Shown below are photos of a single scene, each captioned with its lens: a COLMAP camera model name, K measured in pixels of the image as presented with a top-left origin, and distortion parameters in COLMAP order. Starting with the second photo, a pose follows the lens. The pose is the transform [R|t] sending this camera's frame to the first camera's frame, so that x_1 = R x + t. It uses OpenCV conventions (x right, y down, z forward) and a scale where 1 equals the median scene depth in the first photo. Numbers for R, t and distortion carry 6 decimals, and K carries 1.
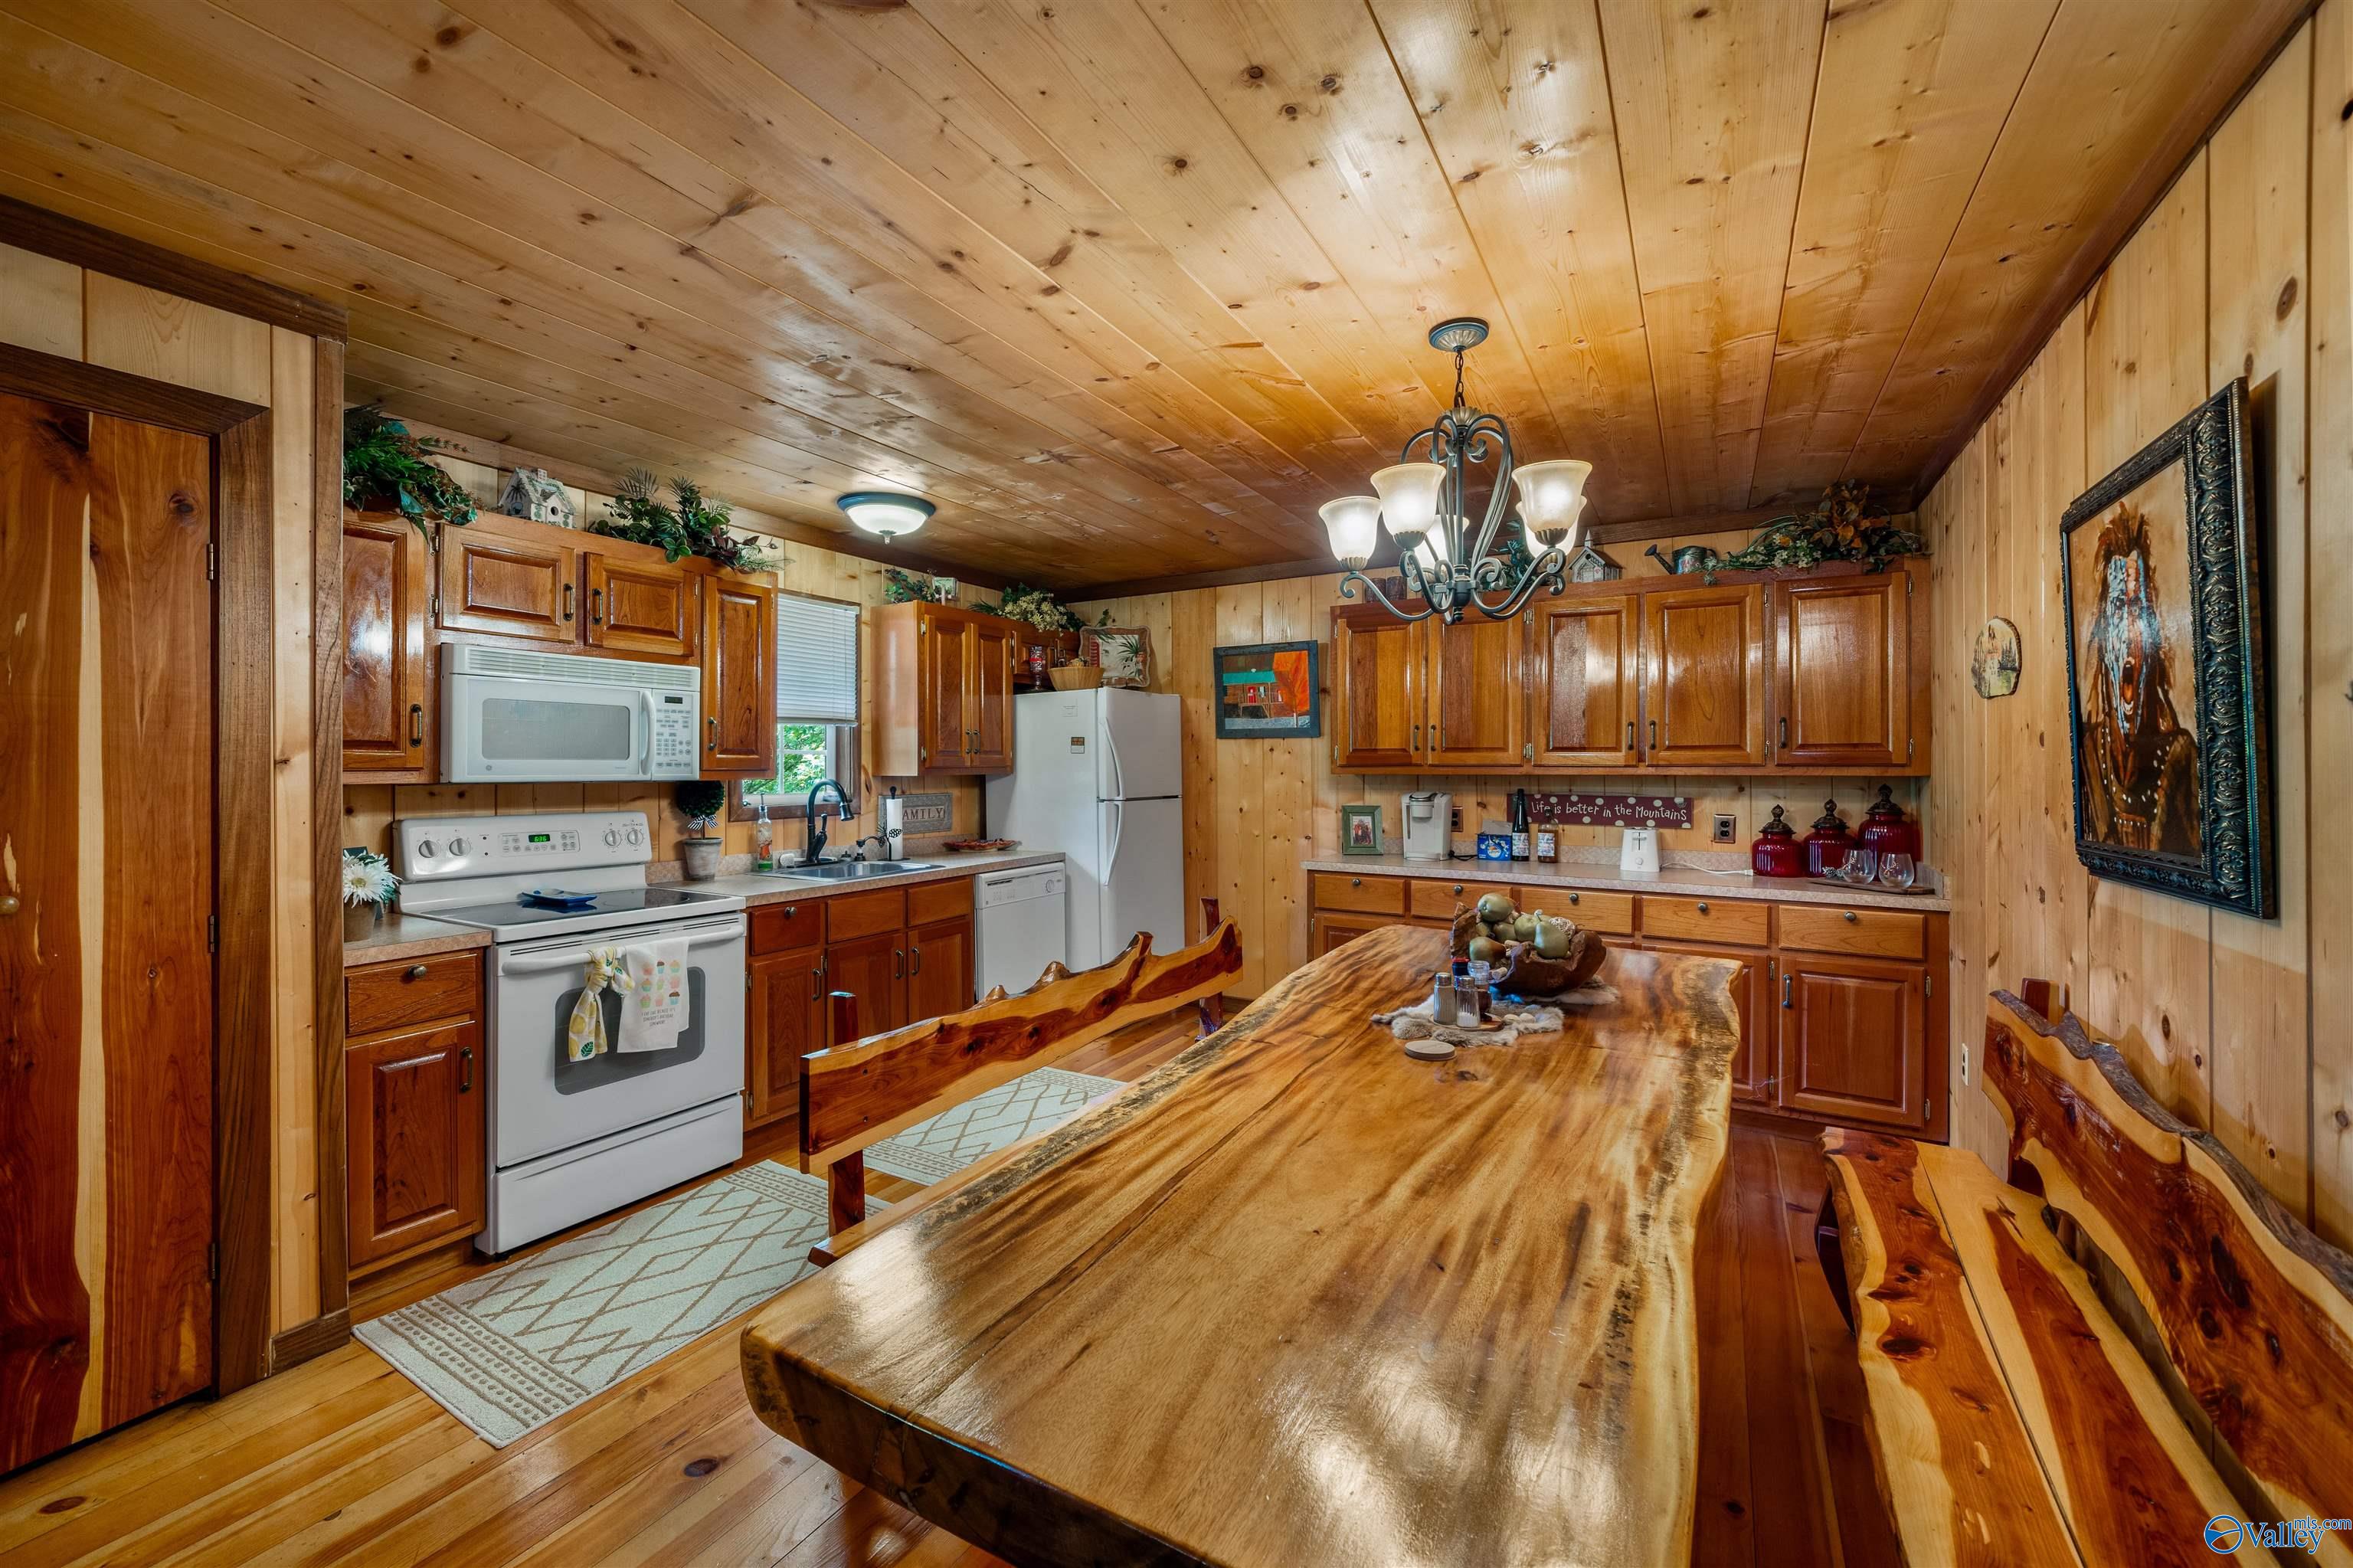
lens RADIAL K [[933.3, 0, 1164.5], [0, 933.3, 768.5], [0, 0, 1]] dist [0.002915, 0.000123]
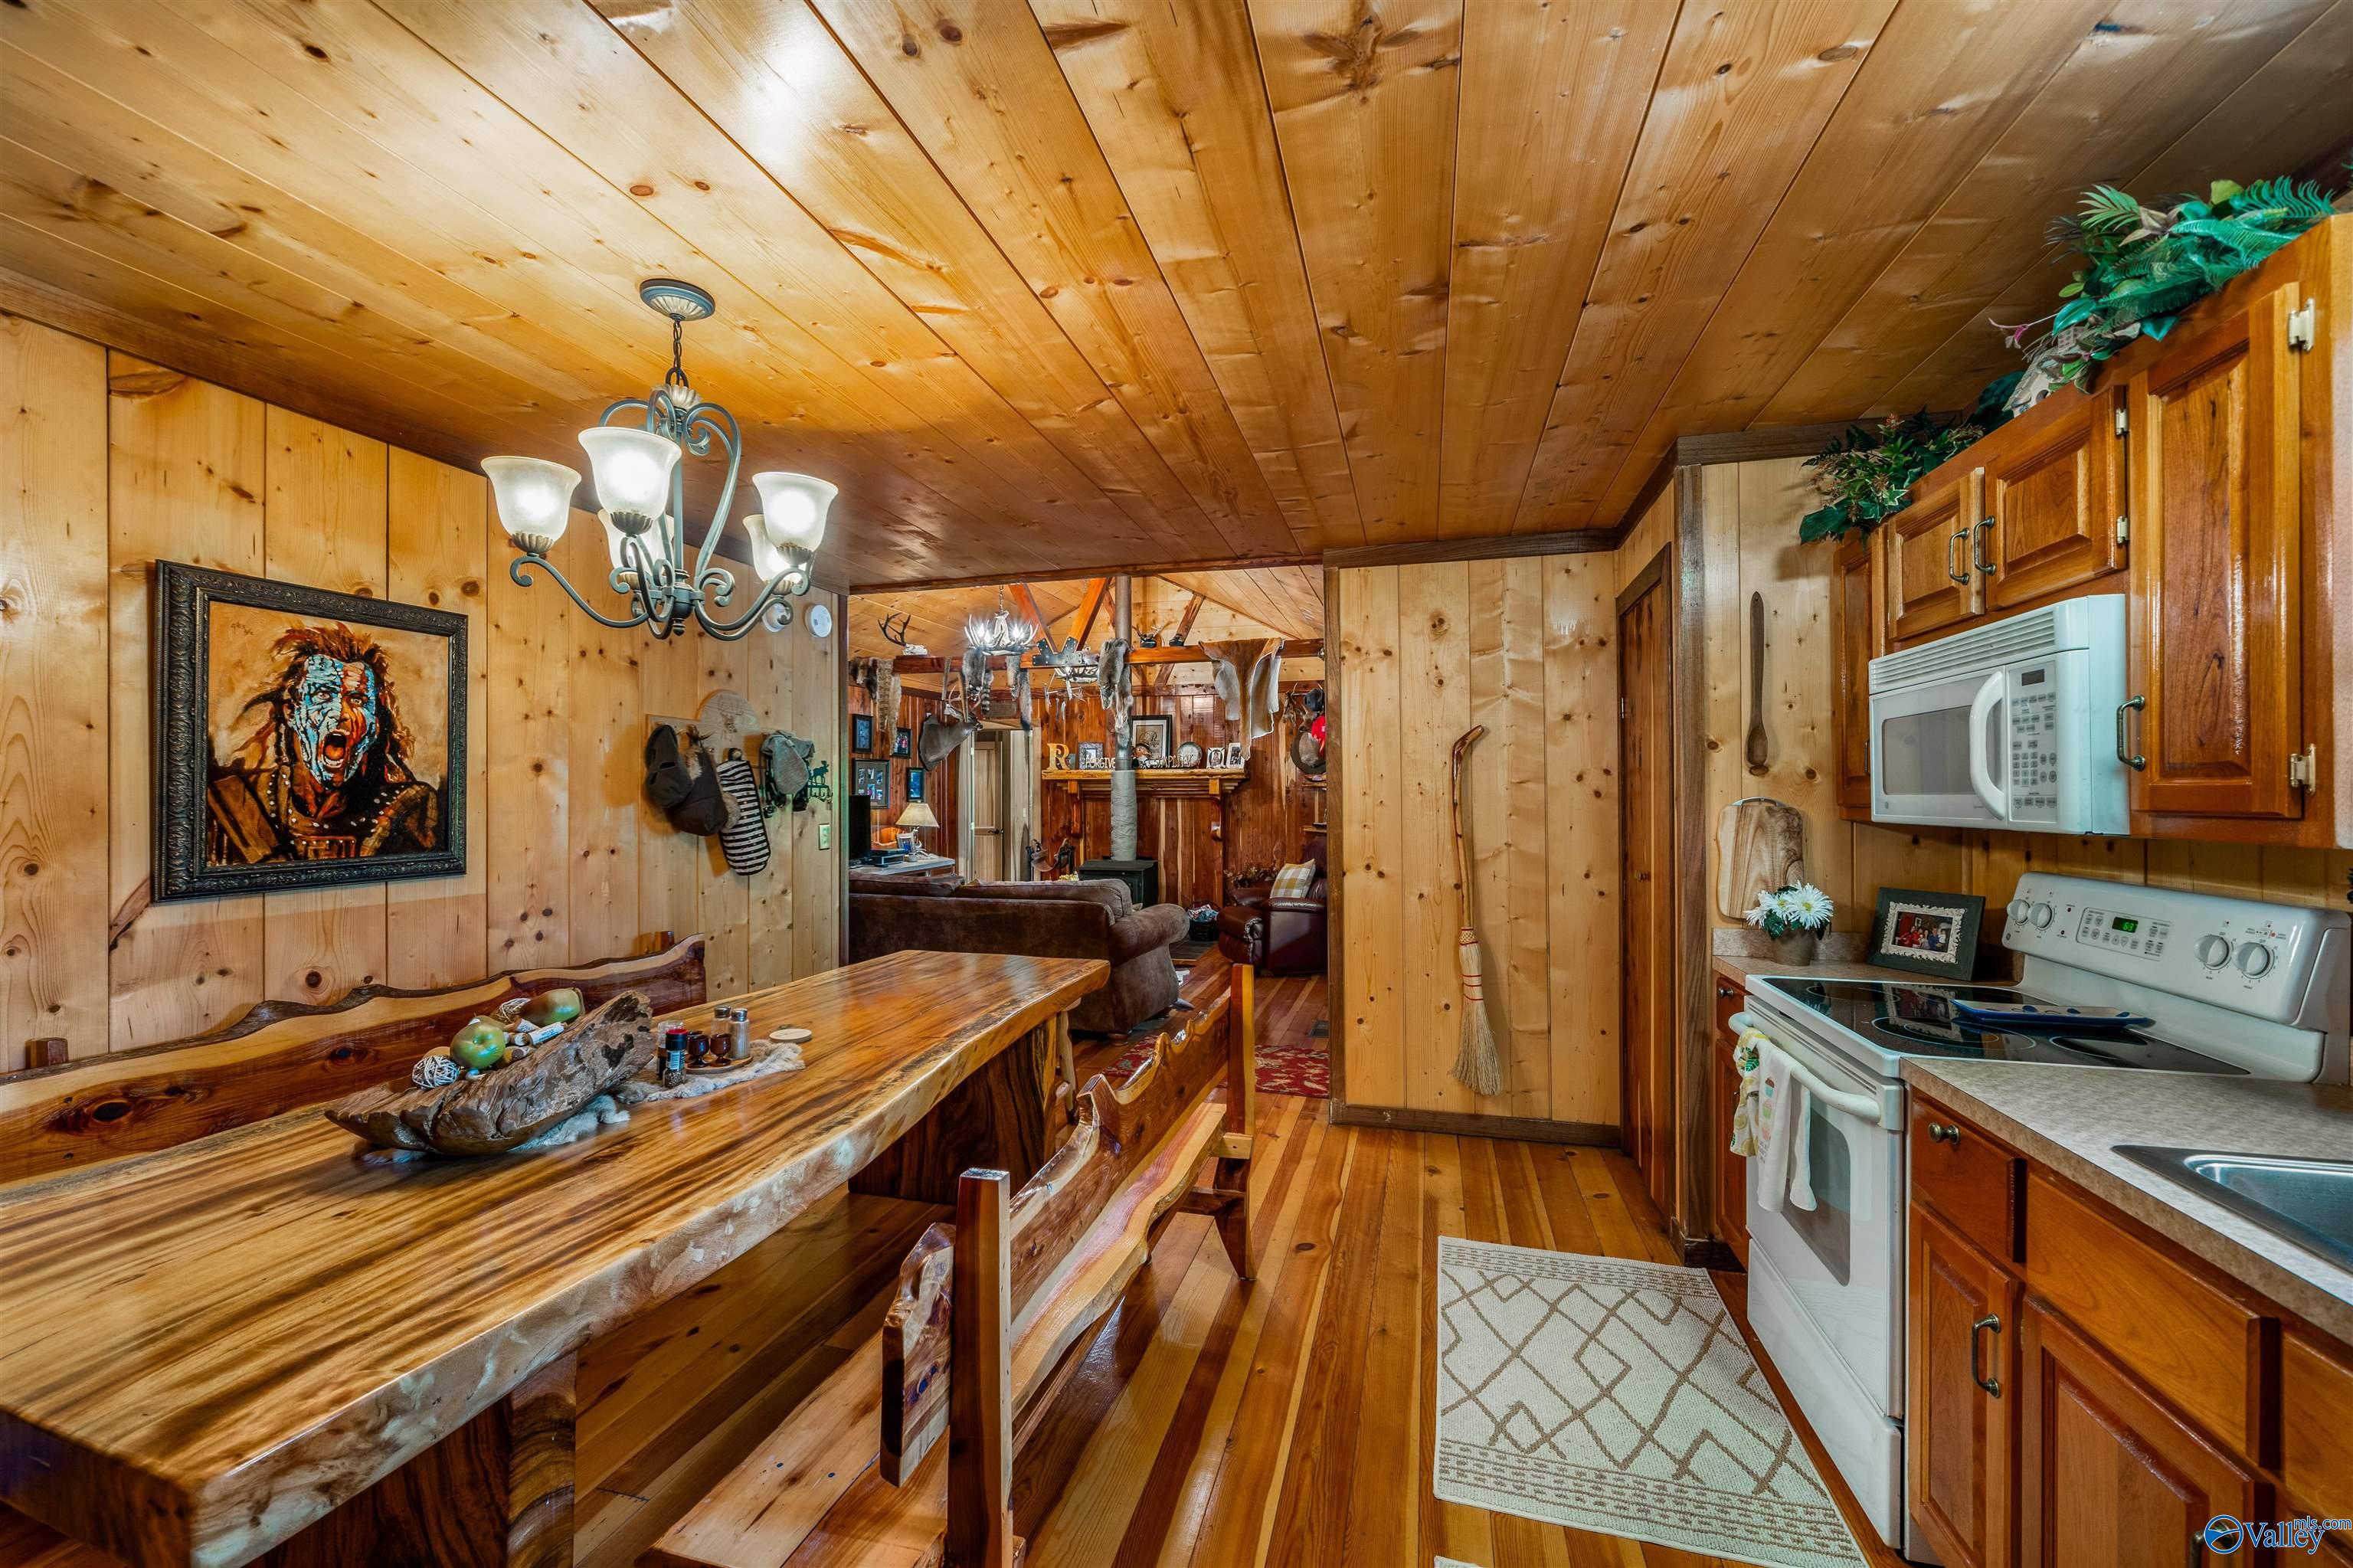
lens RADIAL K [[933.3, 0, 1164.0], [0, 933.3, 790.8], [0, 0, 1]] dist [0.002915, 0.000123]
pose [[-0.969329, -0.000581, -0.245765, 0.091111], [-0.000343, 0.999999, -0.001011, -0.012660], [0.245765, -0.000896, -0.969329, 1.776866]]
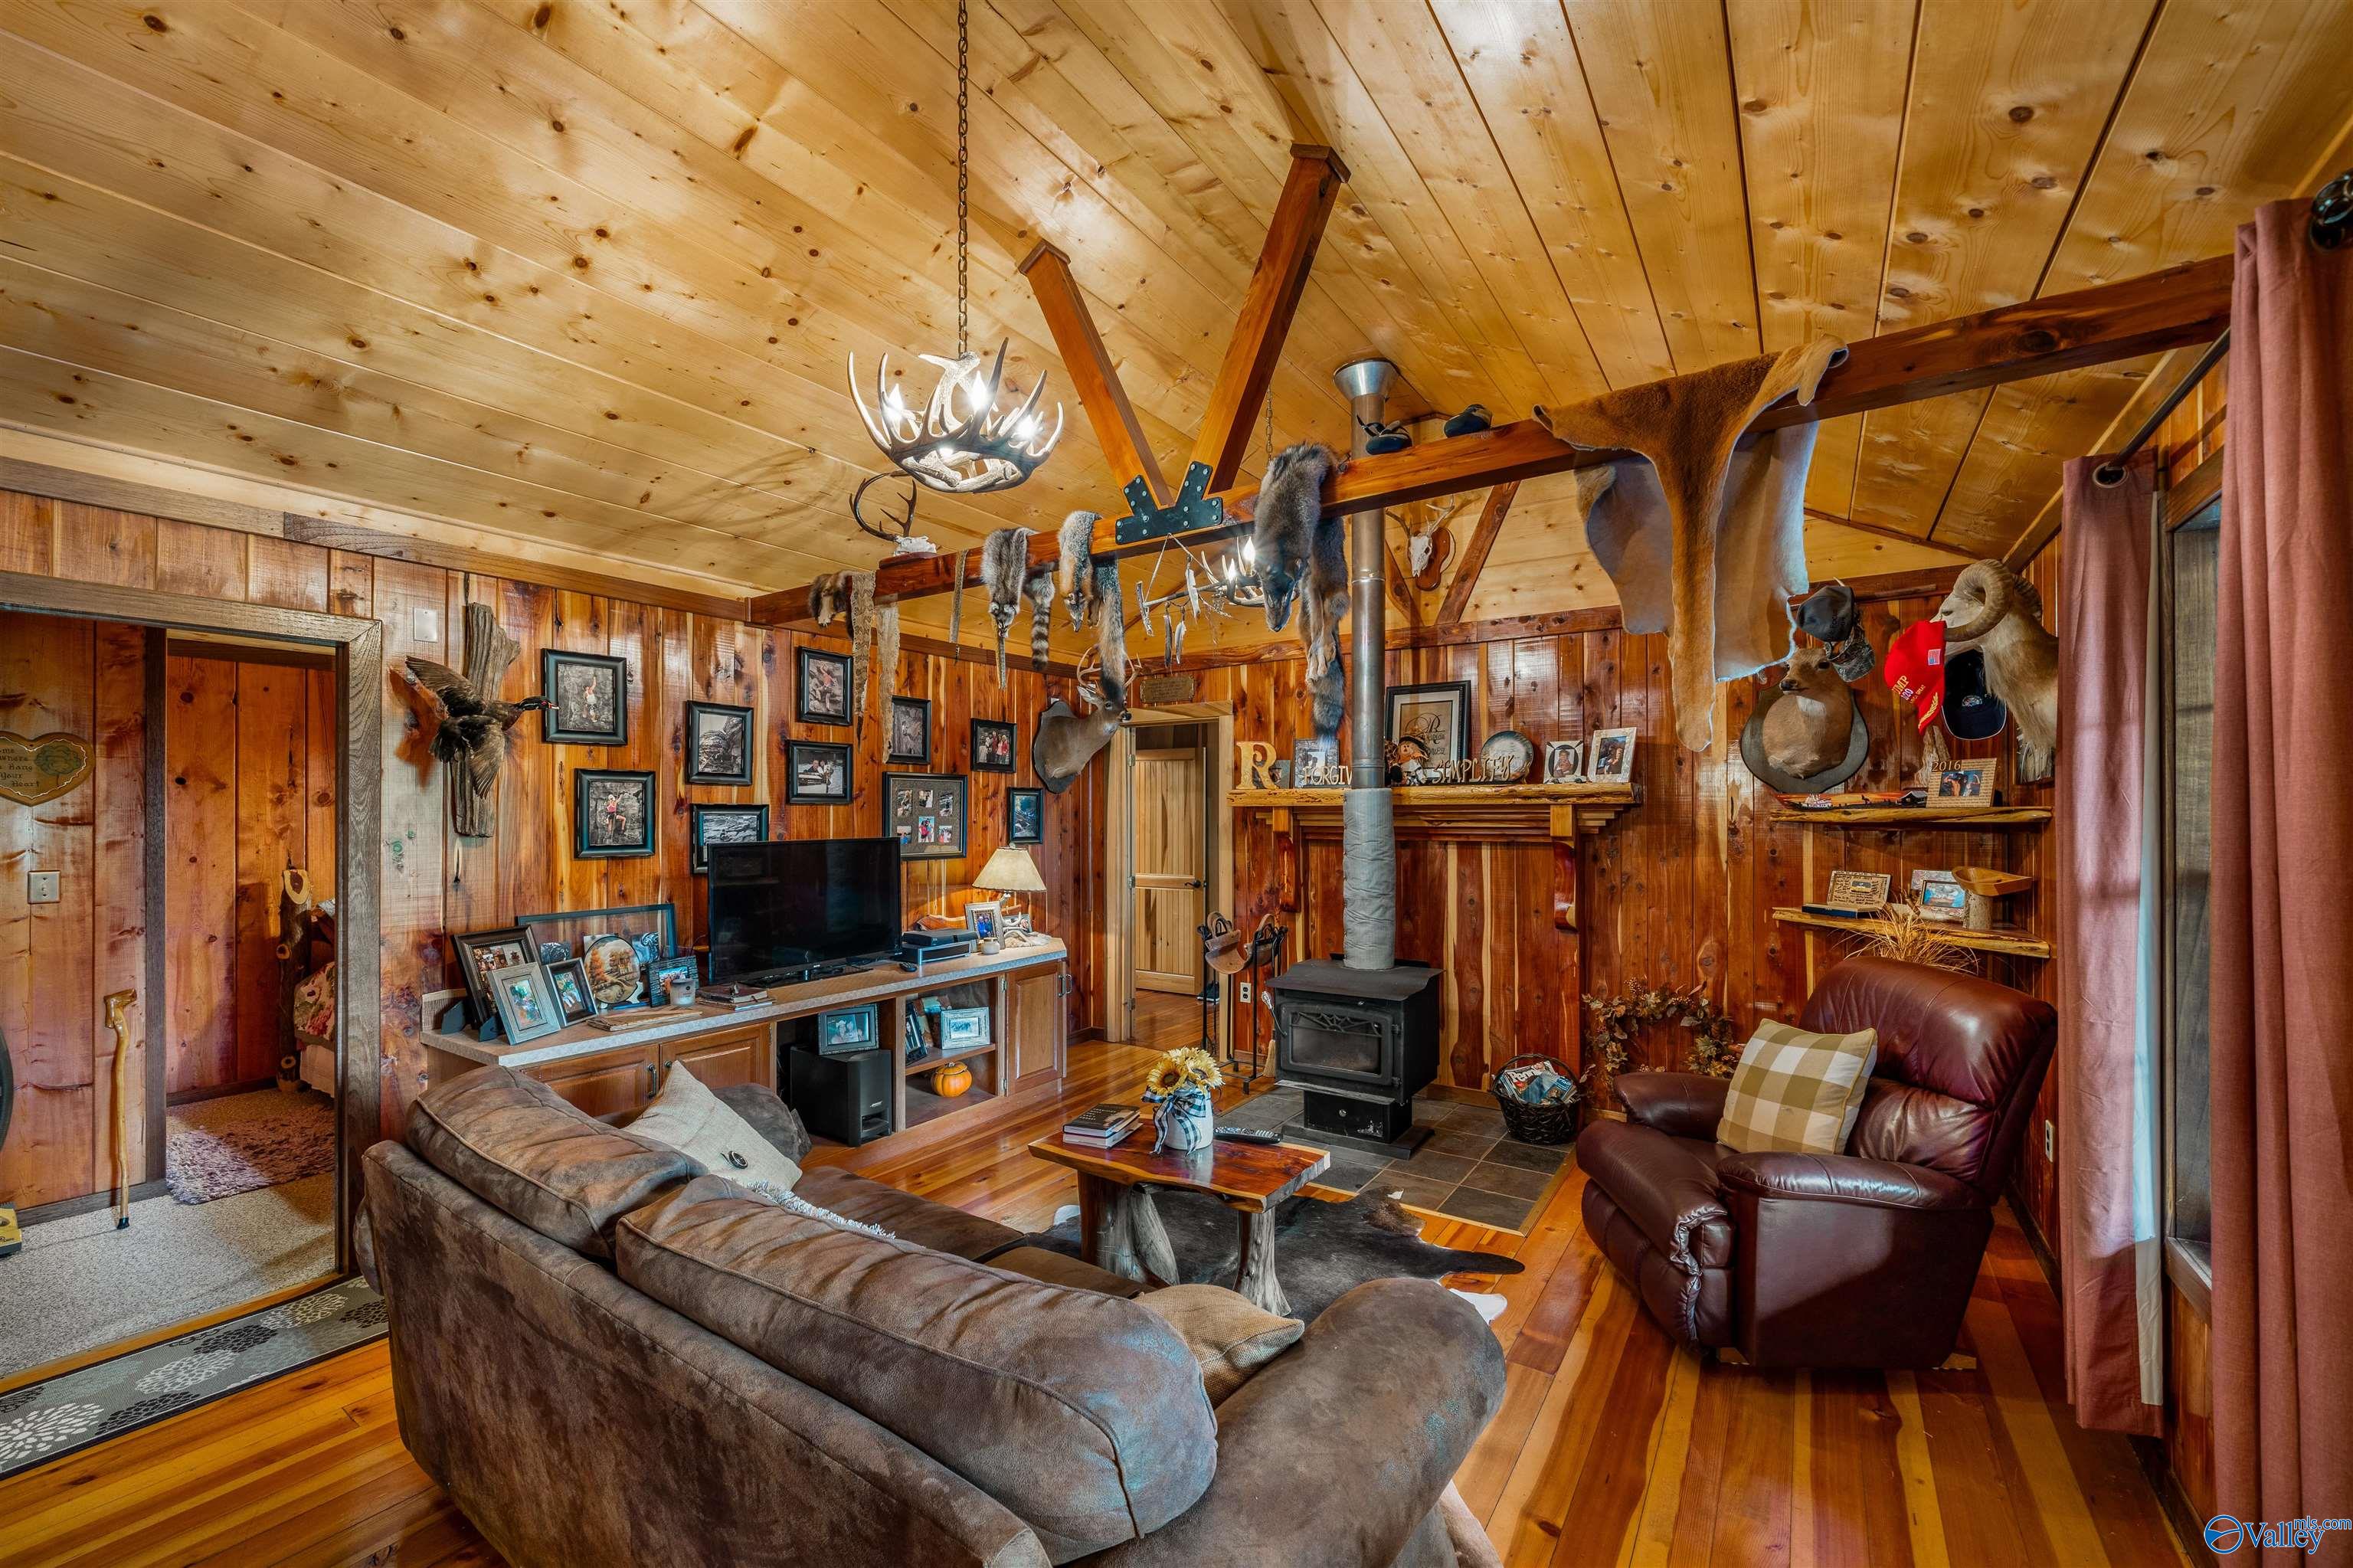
lens RADIAL K [[933.3, 0, 1173.8], [0, 933.3, 813.1], [0, 0, 1]] dist [0.002915, 0.000123]
pose [[-0.997646, 0.001811, 0.068557, -0.058875], [0.001811, 0.999998, -0.000066, -0.023779], [-0.068557, 0.000059, -0.997647, 1.250229]]
